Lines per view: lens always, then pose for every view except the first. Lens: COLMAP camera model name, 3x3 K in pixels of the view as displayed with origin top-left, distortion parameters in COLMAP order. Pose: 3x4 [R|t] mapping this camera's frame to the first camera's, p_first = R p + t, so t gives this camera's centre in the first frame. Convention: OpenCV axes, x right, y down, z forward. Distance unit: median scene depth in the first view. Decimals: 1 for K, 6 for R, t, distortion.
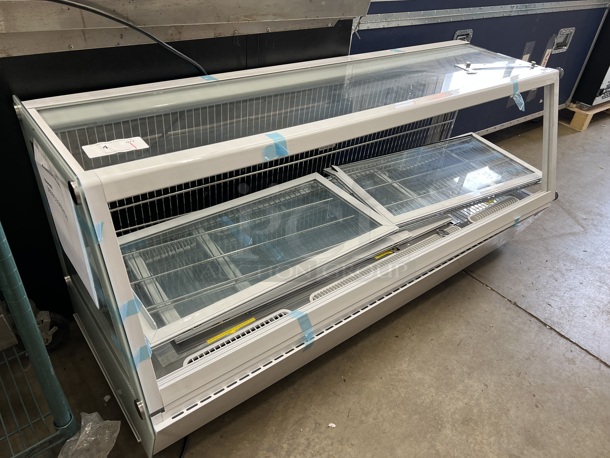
lens RADIAL K [[465.1, 0, 315.1], [0, 465.1, 229.2], [0, 0, 1]] dist [-0.001579, -0.000215]
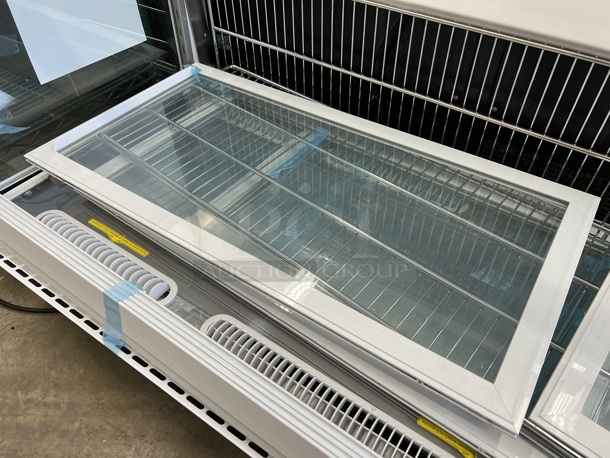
lens RADIAL K [[465.1, 0, 315.1], [0, 465.1, 229.2], [0, 0, 1]] dist [-0.001579, -0.000215]
pose [[0.279889, 0.611150, -0.740377, 0.326360], [-0.534460, 0.739833, 0.408656, -0.178288], [0.797505, 0.281323, 0.533706, 0.784591]]
